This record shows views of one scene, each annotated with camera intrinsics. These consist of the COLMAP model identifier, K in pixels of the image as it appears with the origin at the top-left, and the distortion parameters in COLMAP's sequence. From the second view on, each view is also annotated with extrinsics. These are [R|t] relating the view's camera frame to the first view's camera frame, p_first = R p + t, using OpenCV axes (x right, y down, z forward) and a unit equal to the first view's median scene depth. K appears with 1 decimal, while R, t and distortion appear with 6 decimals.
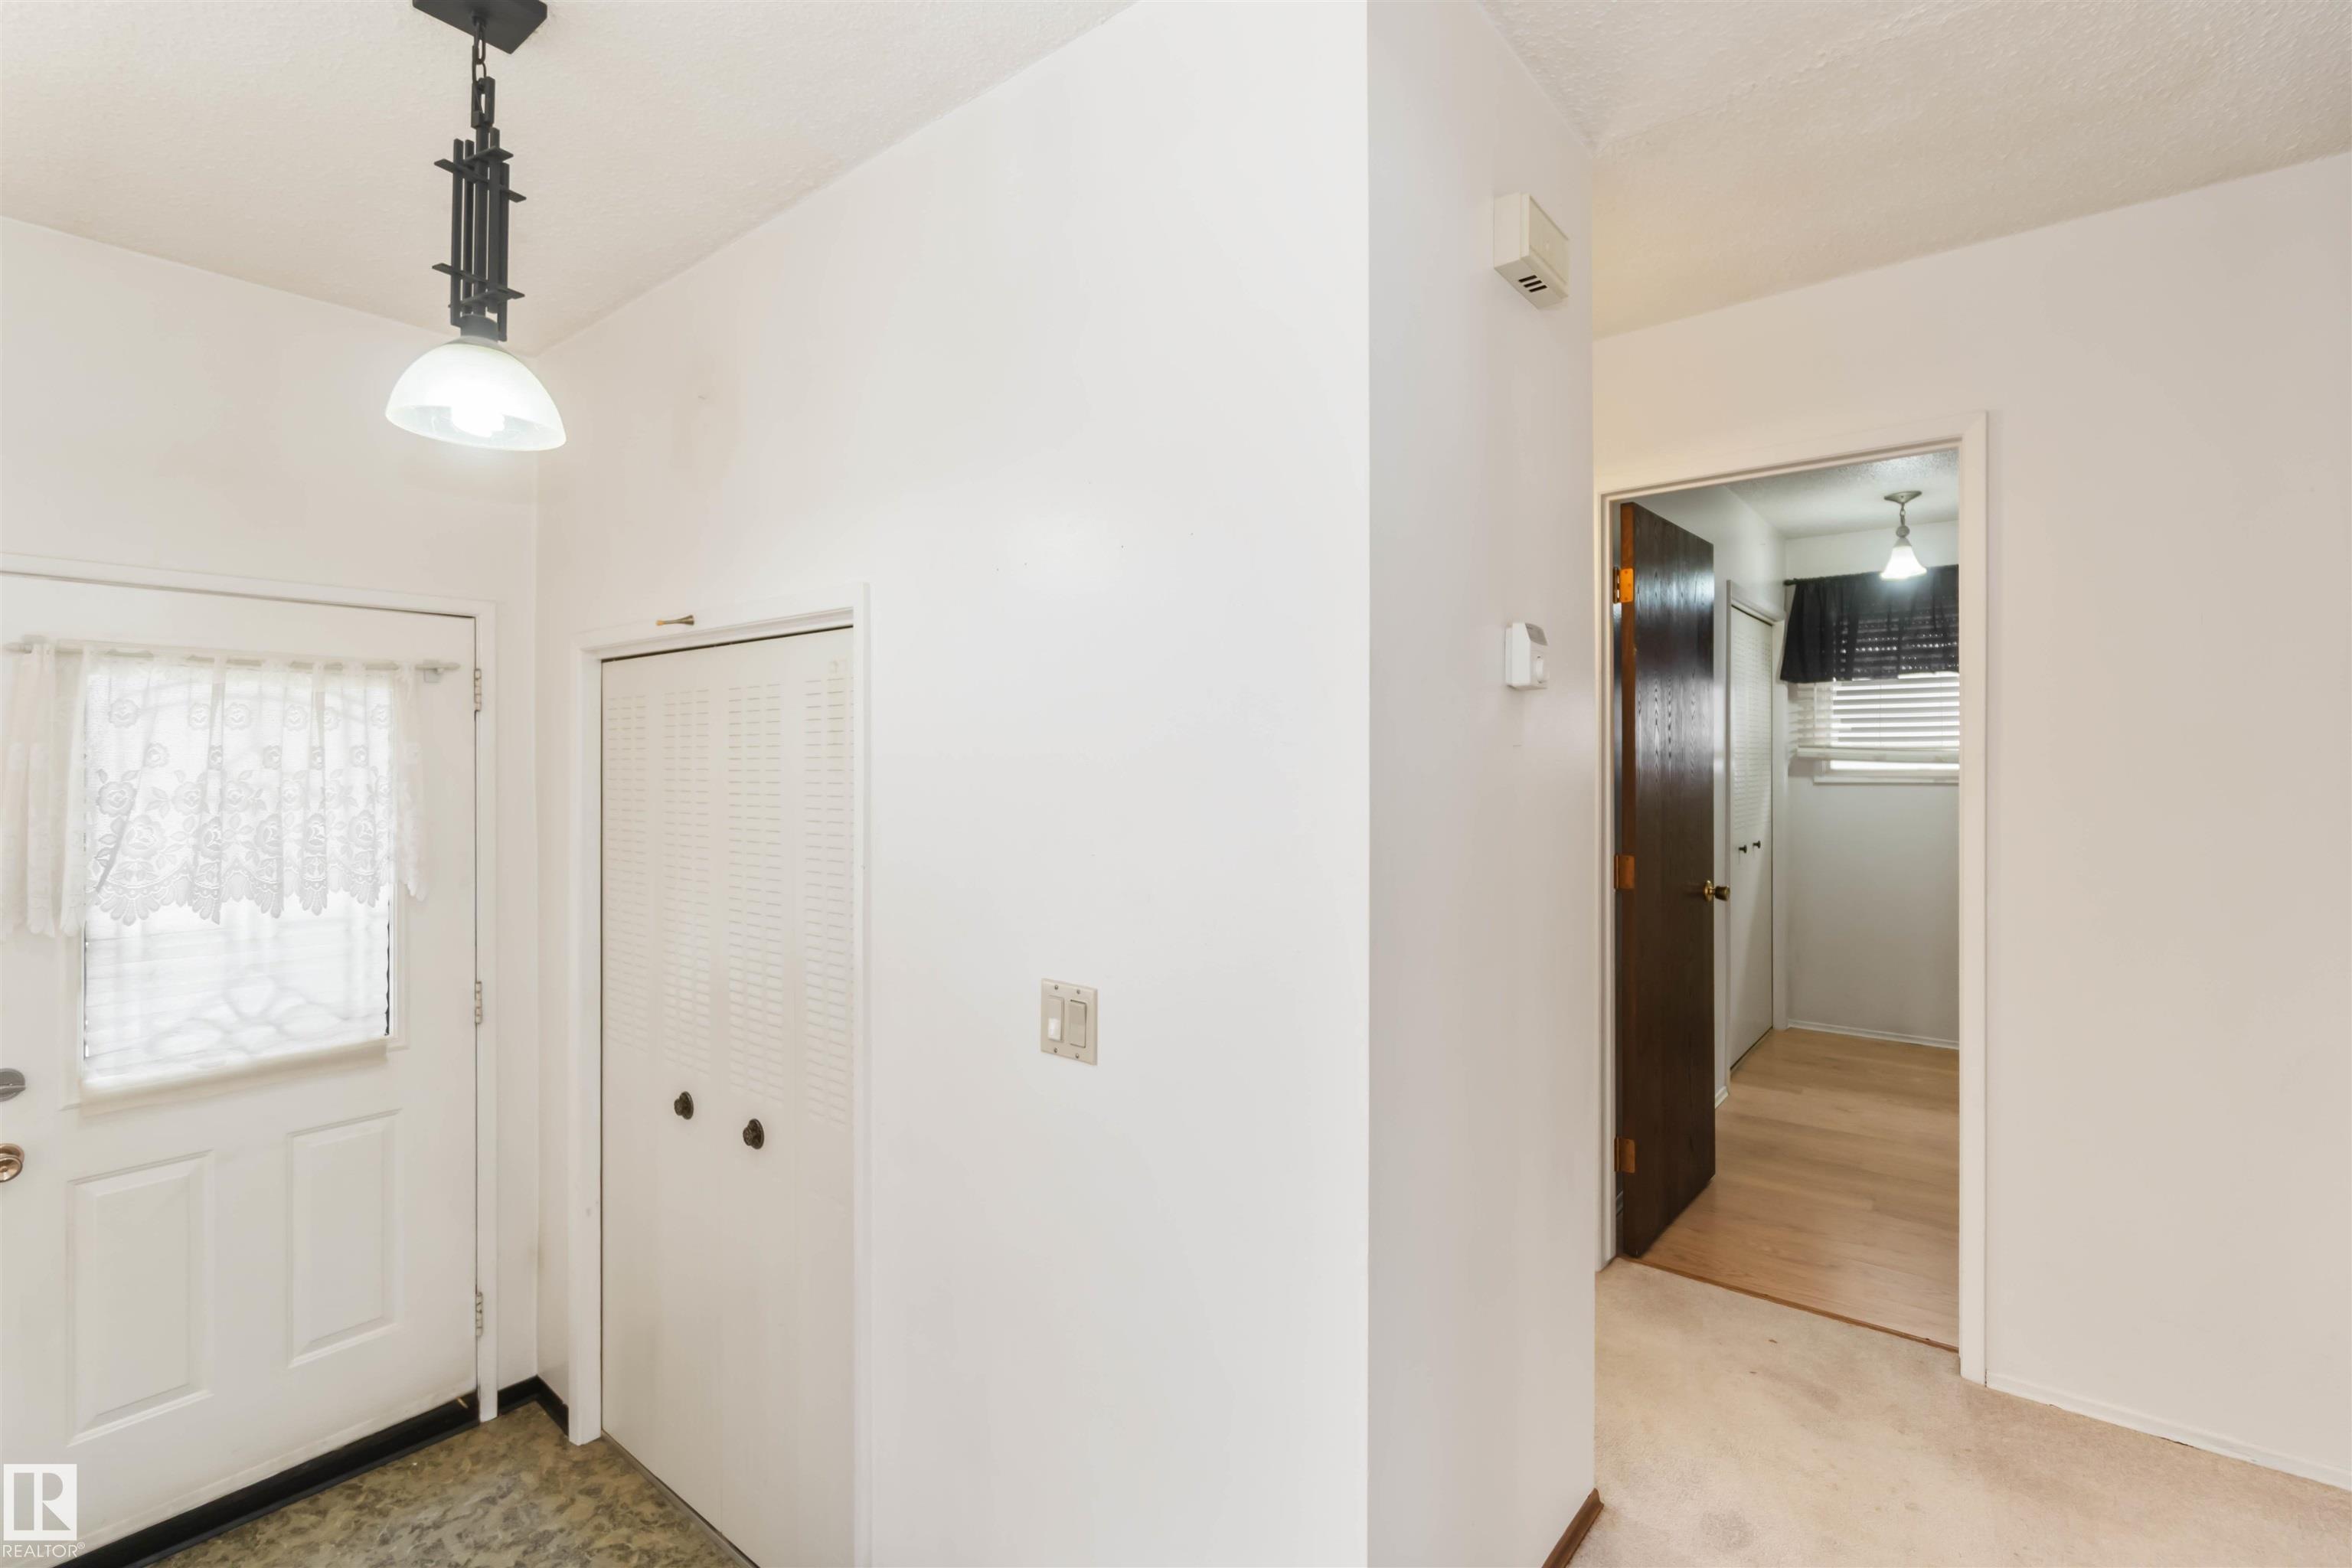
lens RADIAL K [[1043.8, 0, 1174.1], [0, 1043.8, 762.0], [0, 0, 1]] dist [-0.002481, -0.000176]
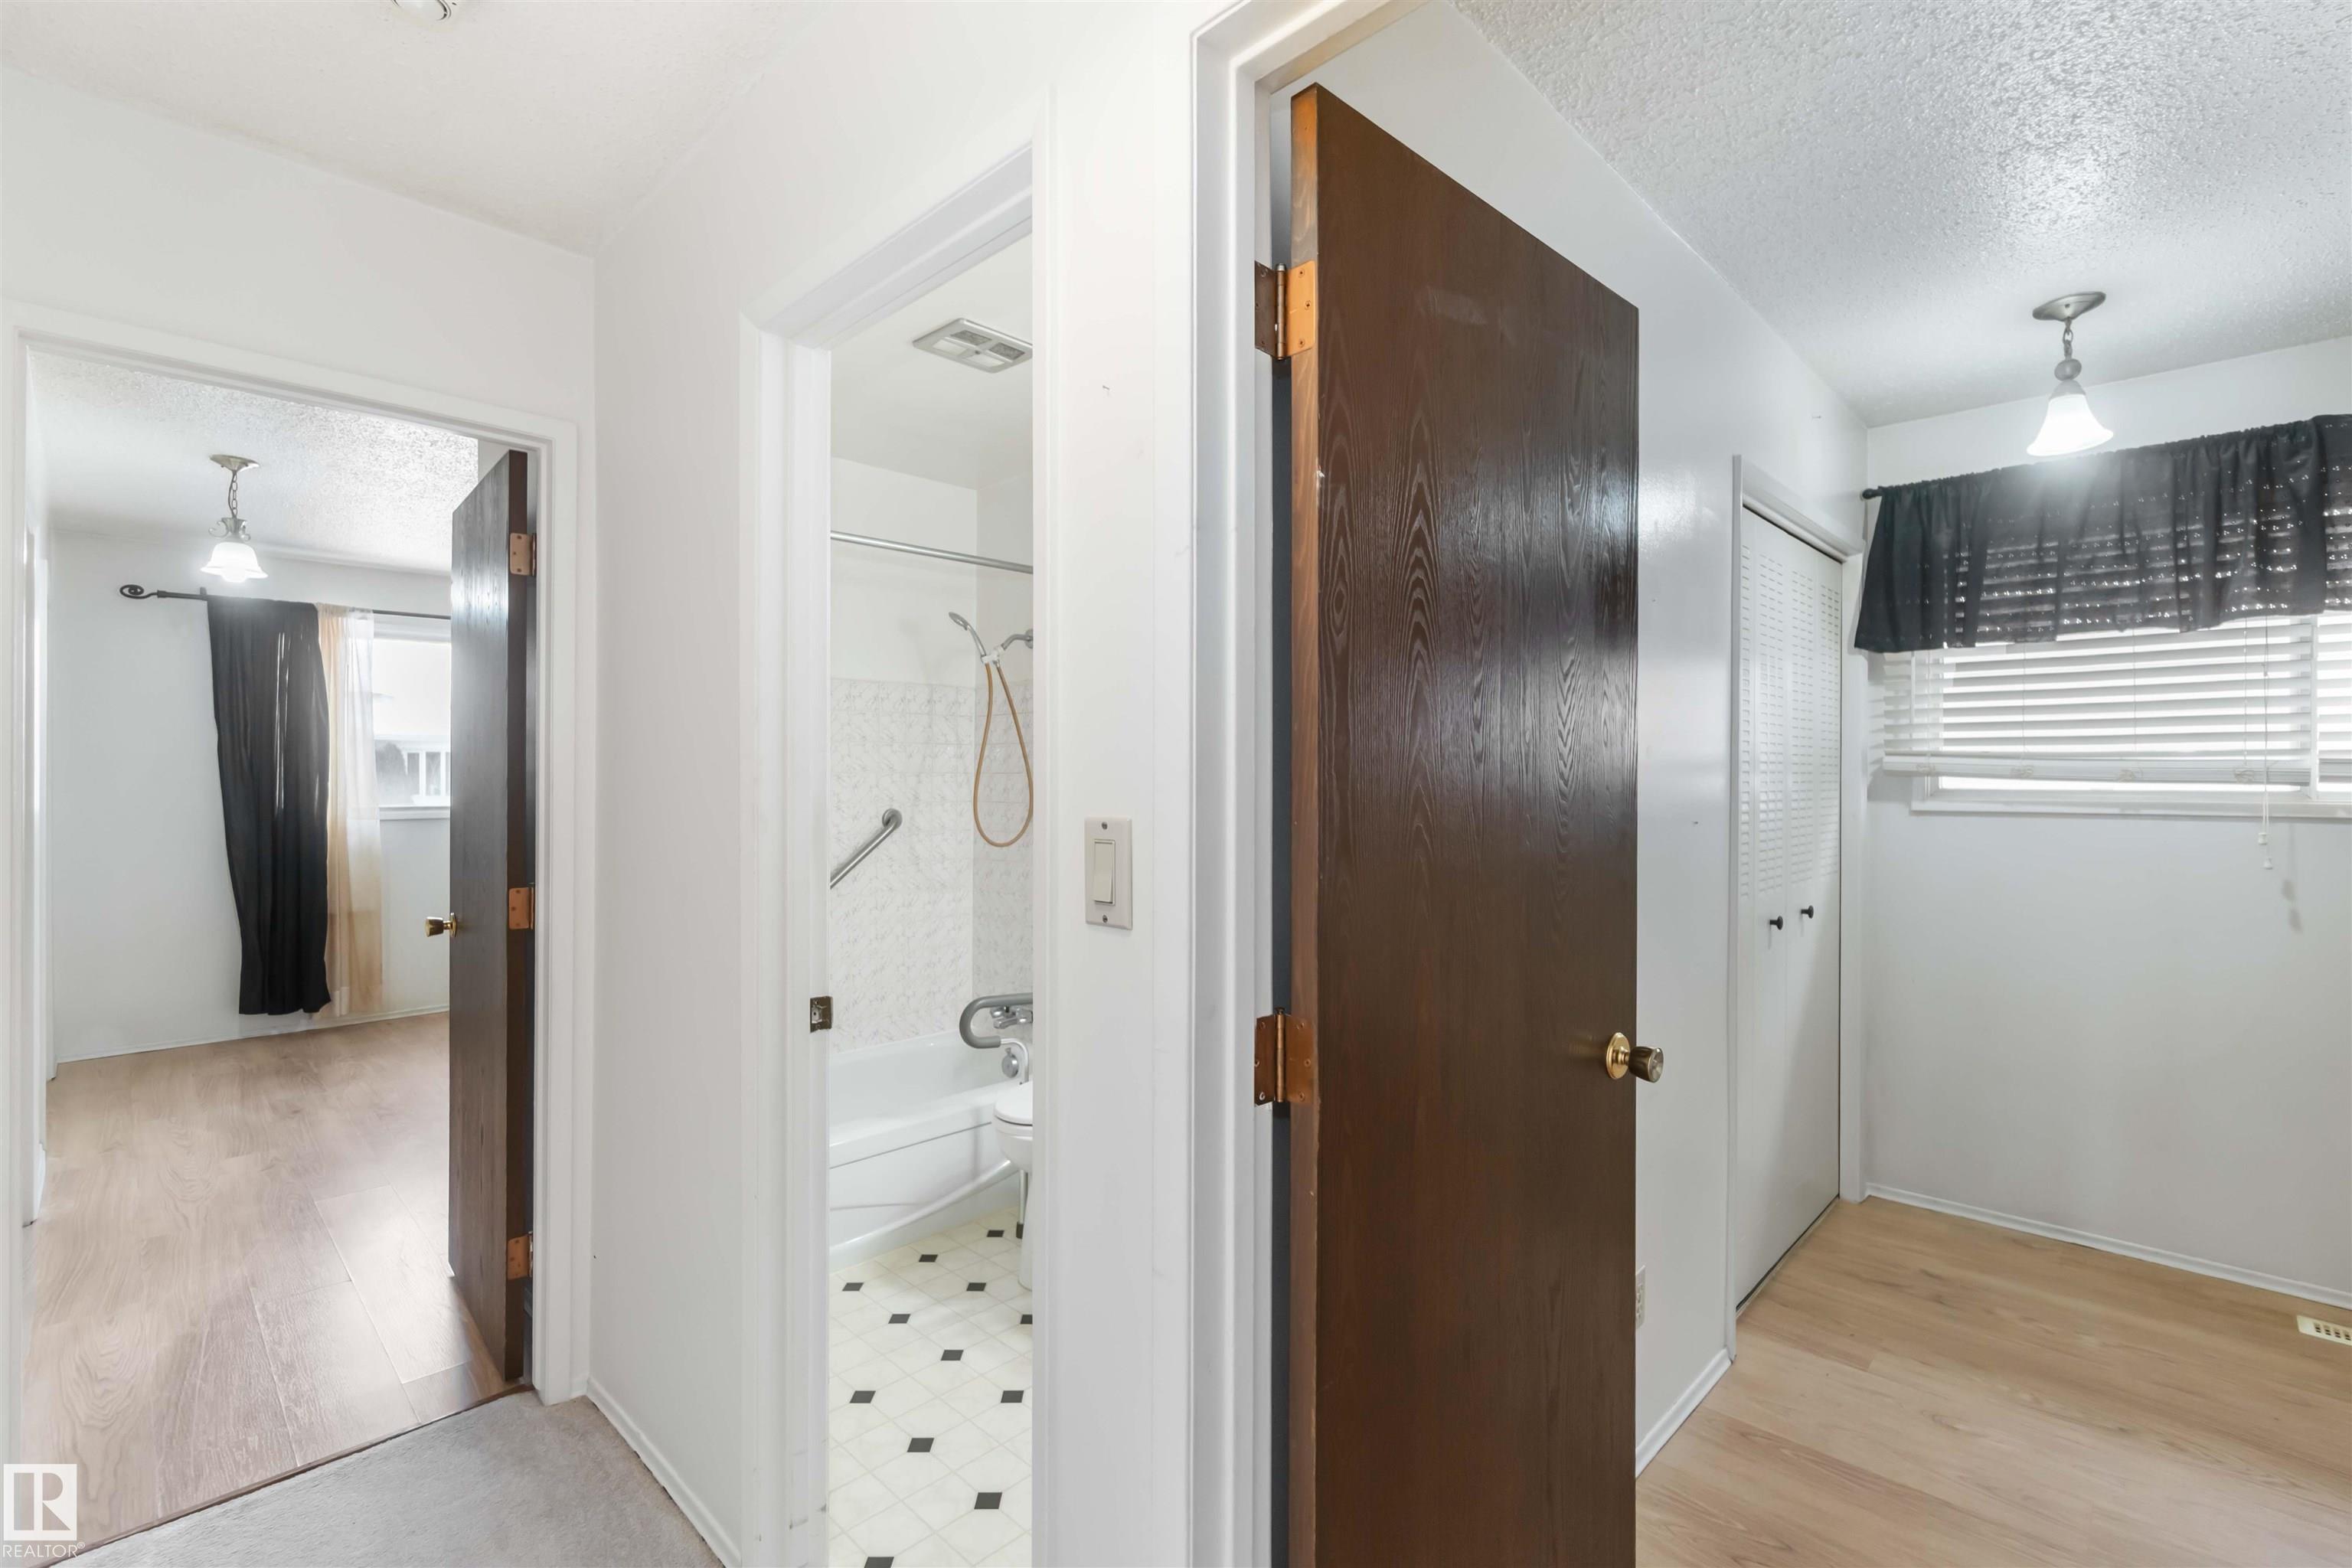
lens RADIAL K [[1045.2, 0, 1165.2], [0, 1045.2, 777.6], [0, 0, 1]] dist [-0.002348, 0.000008]
pose [[0.995533, 0.005527, -0.094256, 0.233010], [-0.005393, 0.999984, 0.001669, 0.001001], [0.094263, -0.001153, 0.995547, 0.342111]]
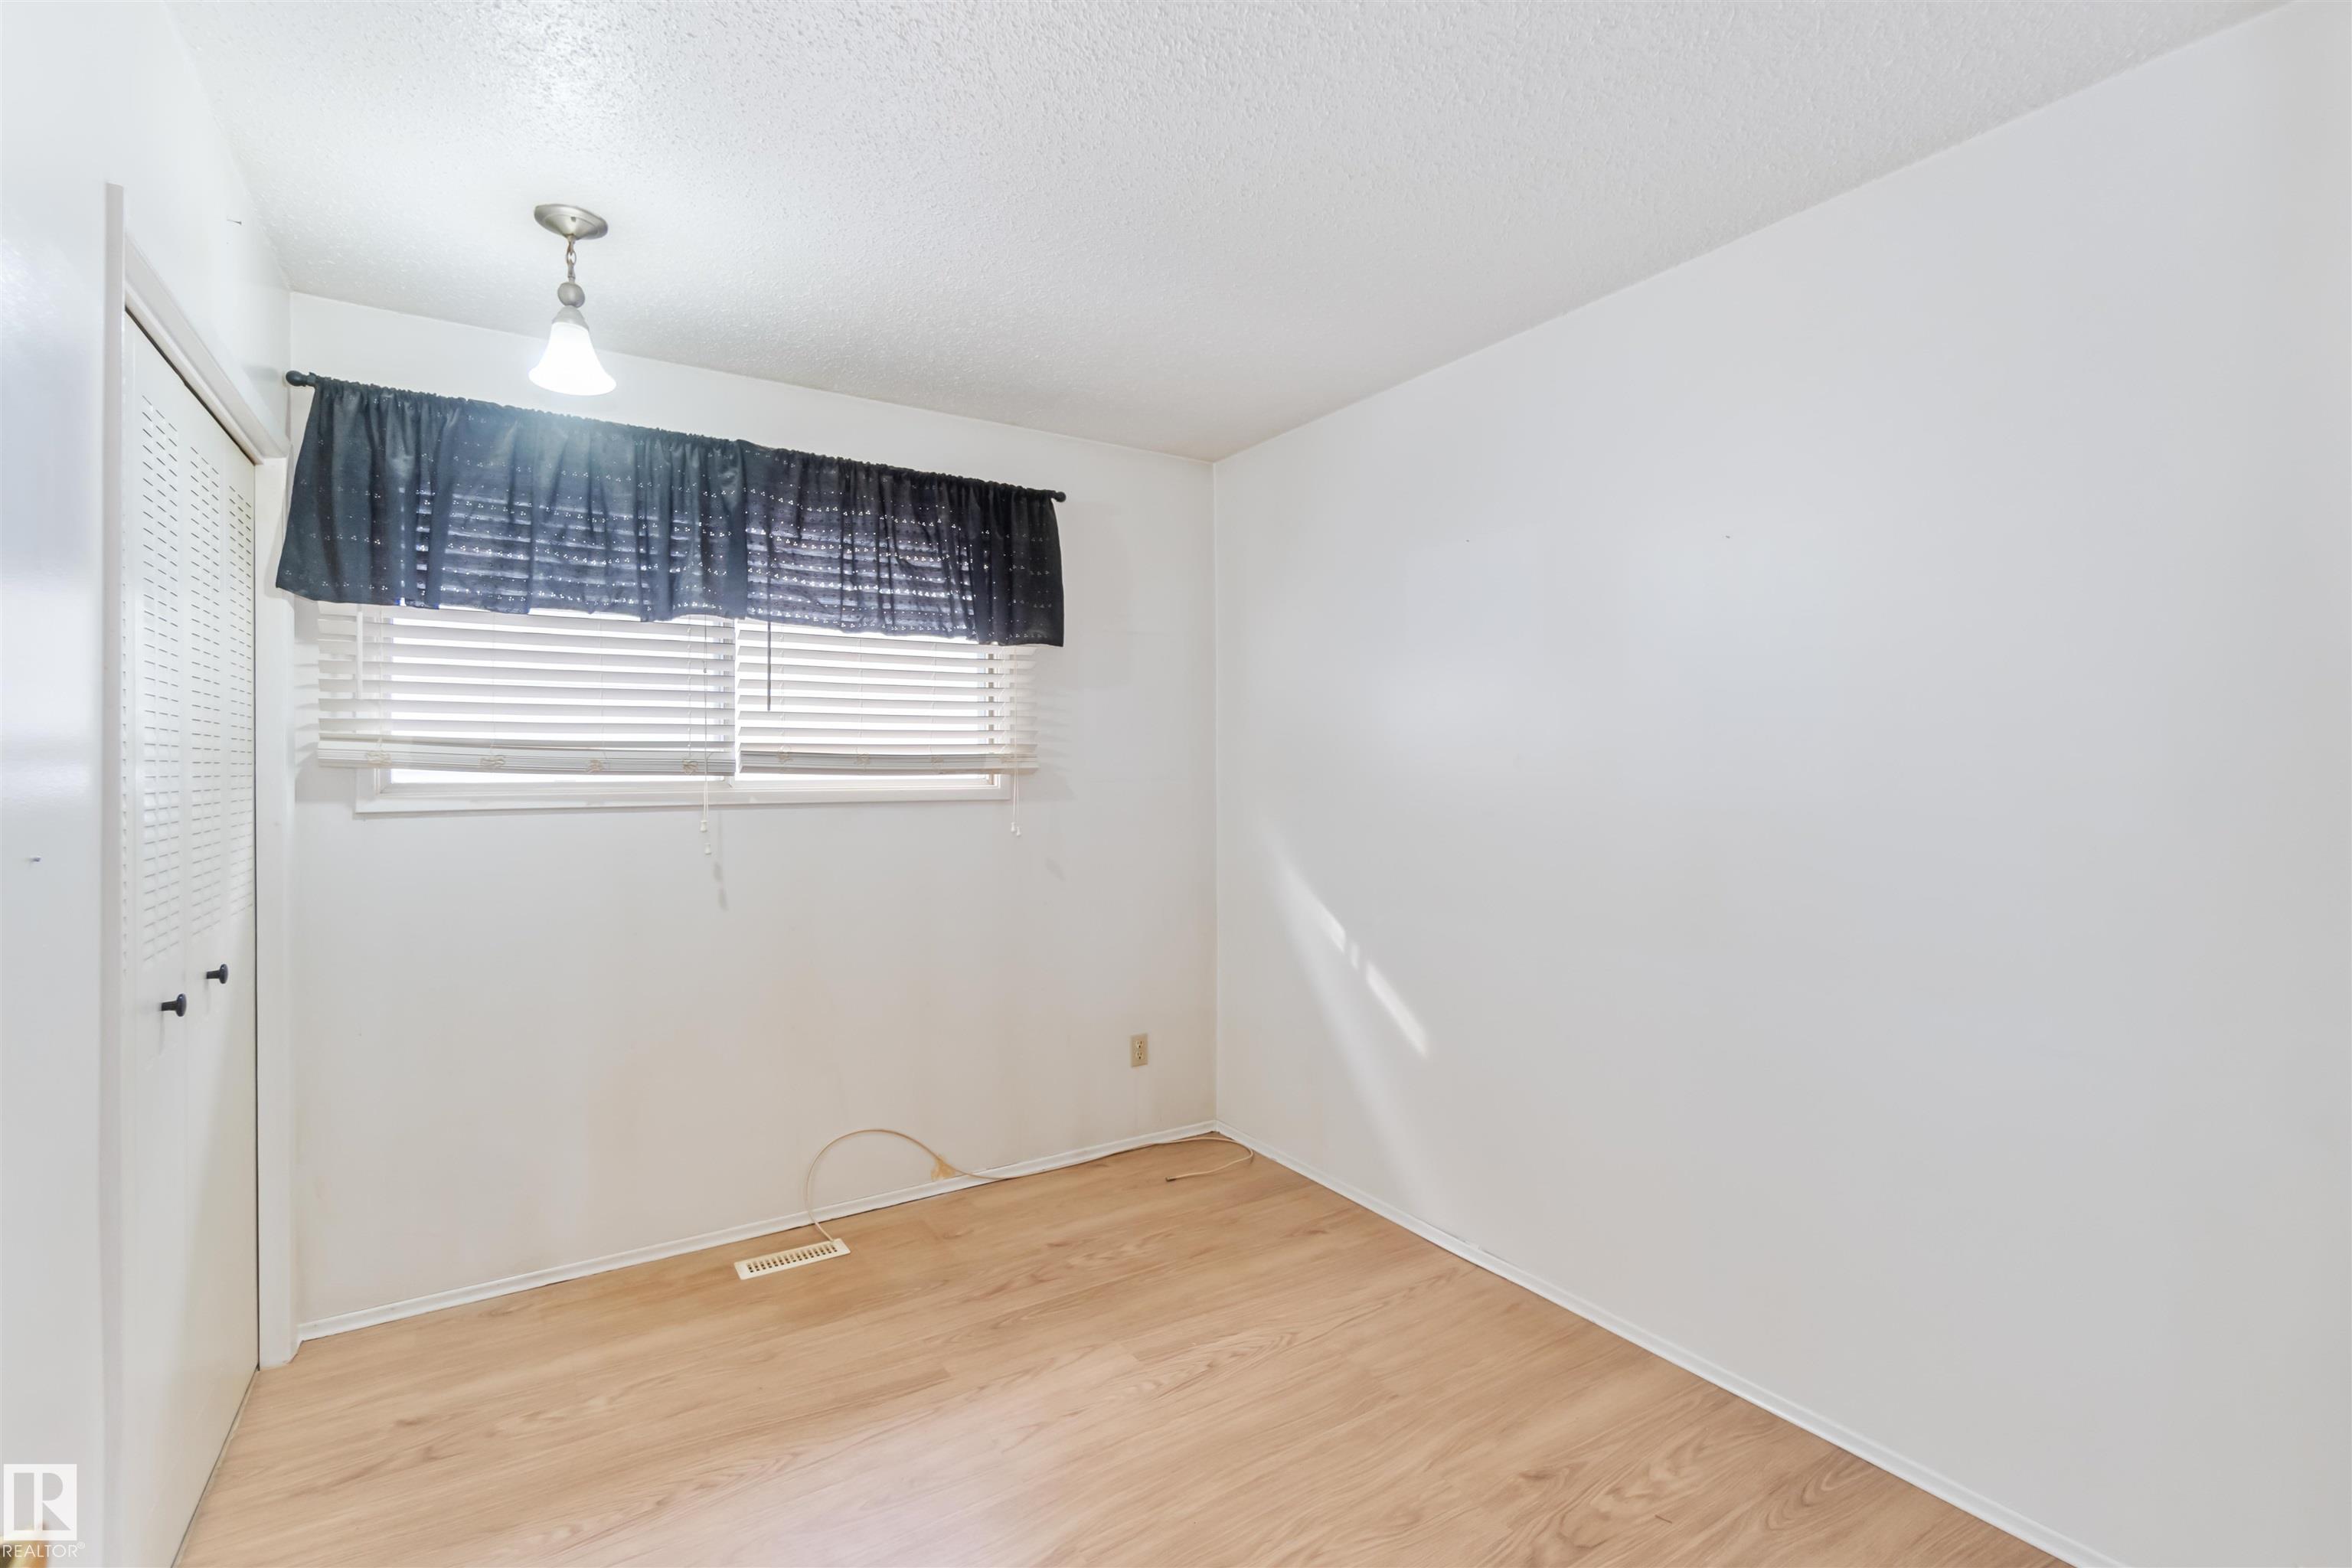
lens RADIAL K [[1052.0, 0, 1174.6], [0, 1052.0, 770.5], [0, 0, 1]] dist [-0.002114, -0.000106]
pose [[0.311612, 0.001290, 0.950209, 0.280245], [0.001456, 0.999997, -0.001835, 0.001493], [-0.950208, 0.001956, 0.311609, 0.507206]]
